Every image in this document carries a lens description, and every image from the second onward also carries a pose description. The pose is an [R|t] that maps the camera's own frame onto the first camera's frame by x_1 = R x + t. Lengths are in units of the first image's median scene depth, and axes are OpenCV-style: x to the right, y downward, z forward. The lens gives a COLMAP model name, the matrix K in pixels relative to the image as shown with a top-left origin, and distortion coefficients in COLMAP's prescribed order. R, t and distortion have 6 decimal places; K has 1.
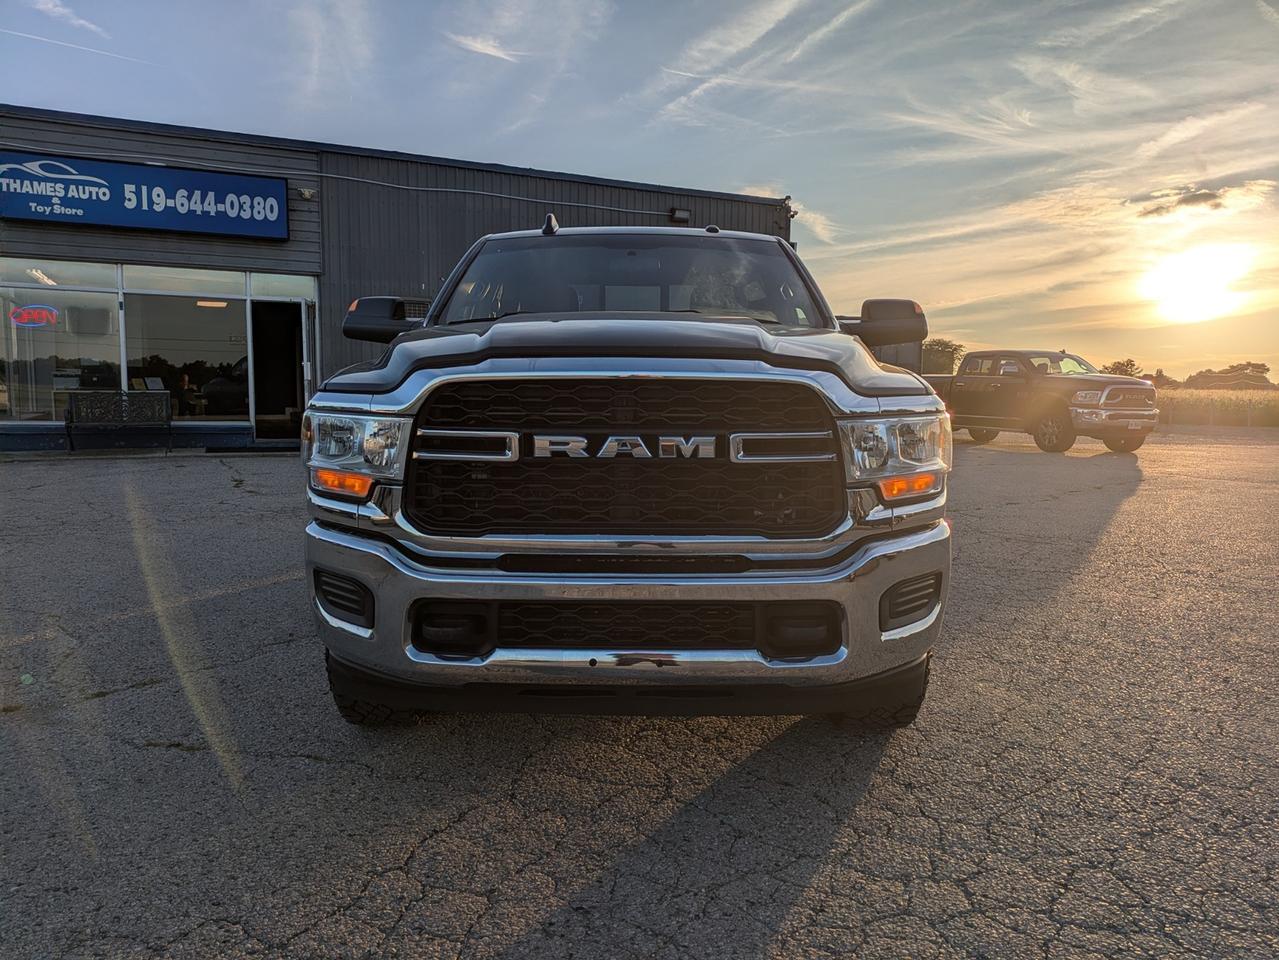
lens RADIAL K [[1049.6, 0, 641.5], [0, 1049.6, 475.1], [0, 0, 1]] dist [0.005708, -0.008792]
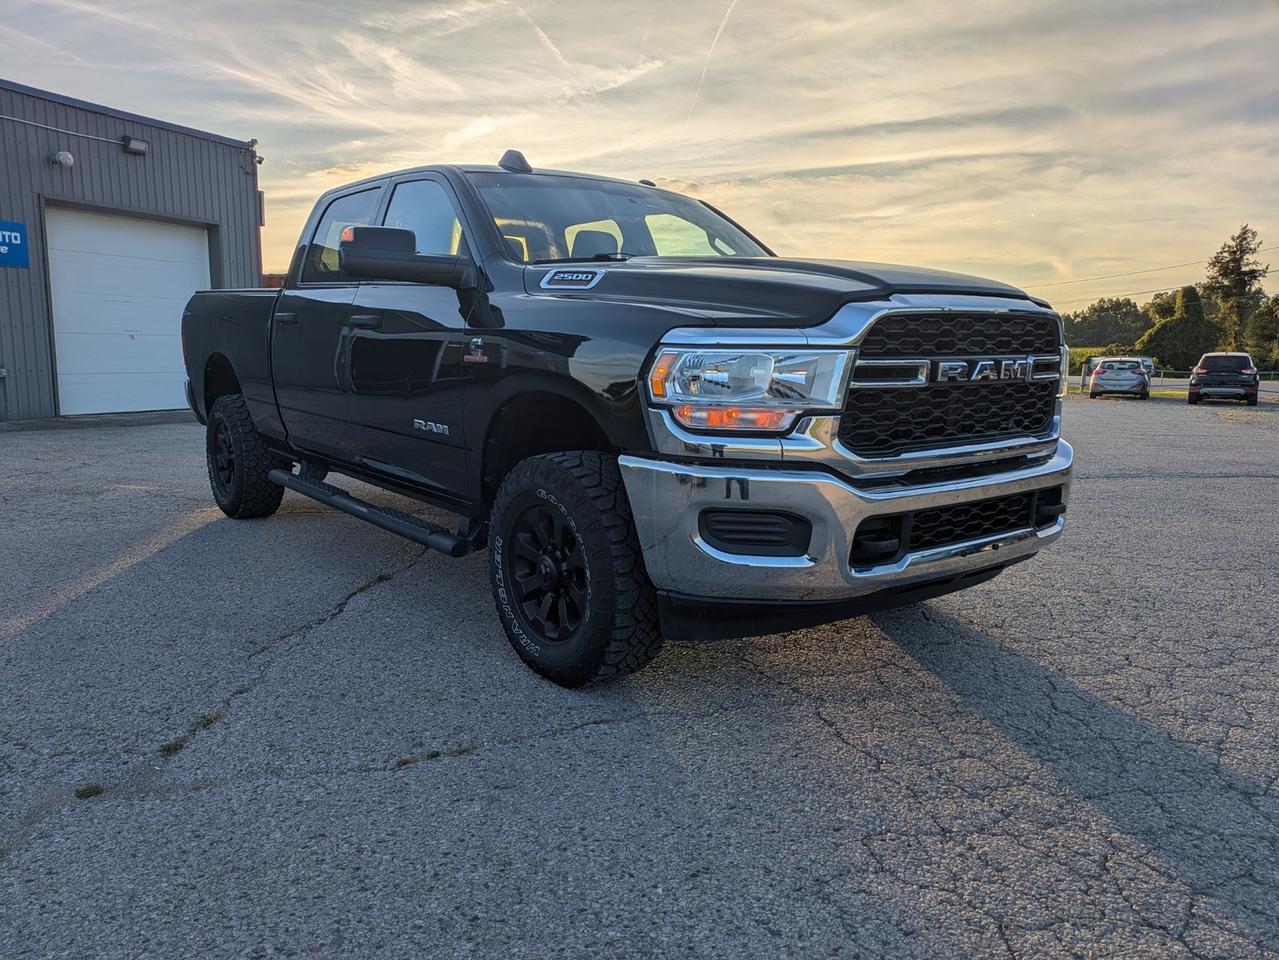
lens RADIAL K [[973.9, 0, 639.6], [0, 973.9, 491.9], [0, 0, 1]] dist [0.037621, -0.034298]
pose [[0.747369, -0.101866, 0.656554, -0.117457], [0.061053, 0.994525, 0.084806, -0.000925], [-0.661599, -0.023297, 0.749496, 0.048850]]
